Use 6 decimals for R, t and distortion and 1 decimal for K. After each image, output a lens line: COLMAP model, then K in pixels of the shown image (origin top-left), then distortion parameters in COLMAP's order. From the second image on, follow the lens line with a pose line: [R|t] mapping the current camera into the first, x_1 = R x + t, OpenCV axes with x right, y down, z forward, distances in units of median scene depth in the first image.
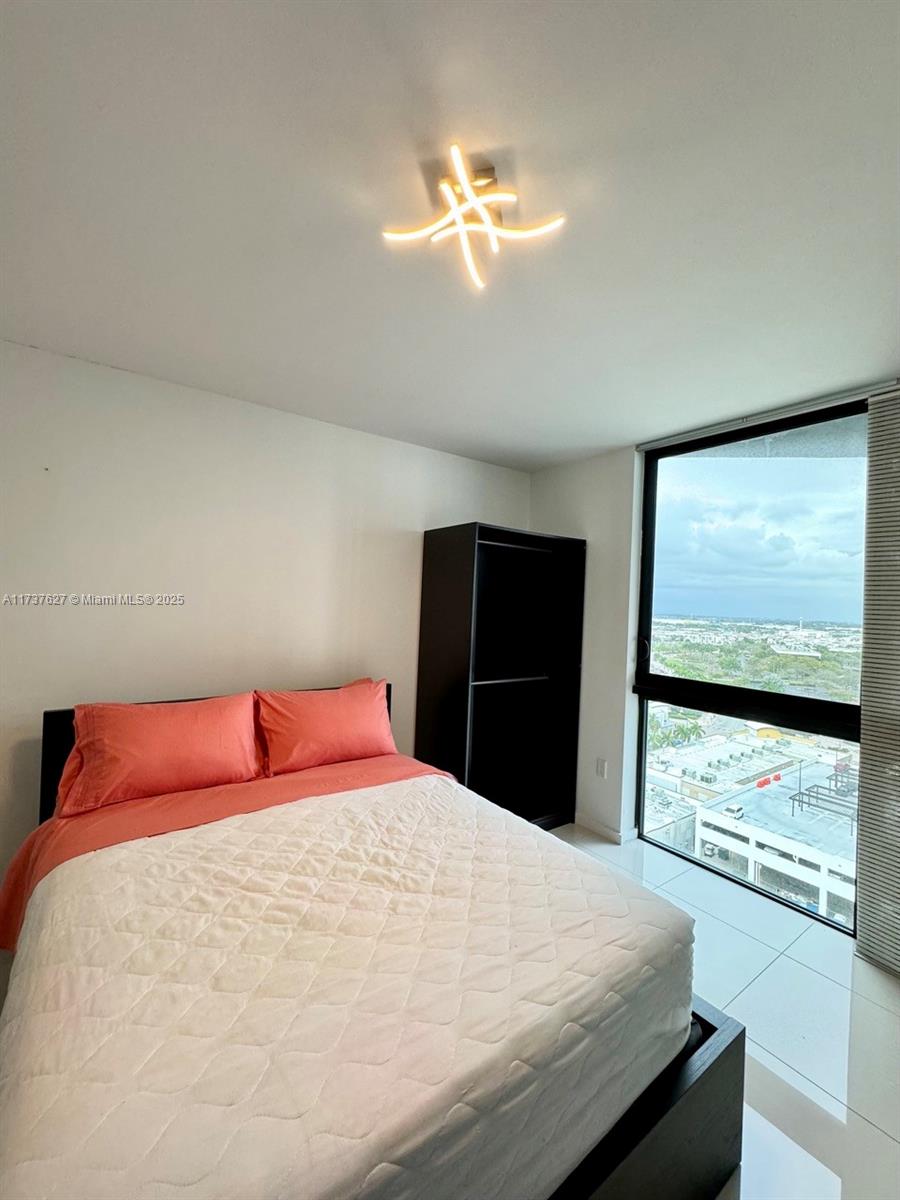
lens RADIAL K [[476.5, 0, 451.7], [0, 476.5, 599.2], [0, 0, 1]] dist [-0.002141, 0.000005]
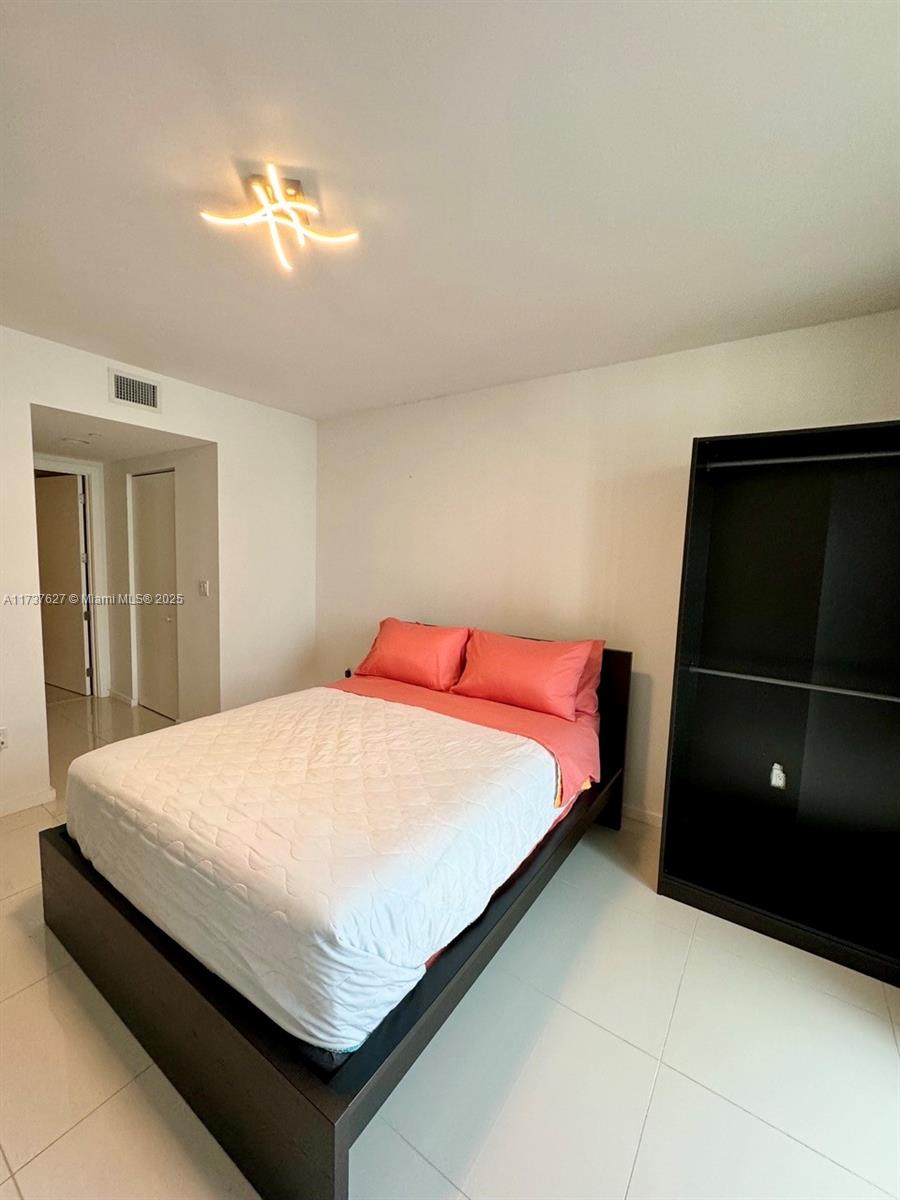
lens RADIAL K [[476.5, 0, 451.7], [0, 476.5, 599.2], [0, 0, 1]] dist [-0.002141, 0.000005]
pose [[0.351604, 0.065293, -0.933869, 1.224397], [-0.010608, 0.997779, 0.065768, 0.062151], [0.936089, -0.013217, 0.351515, 0.873410]]
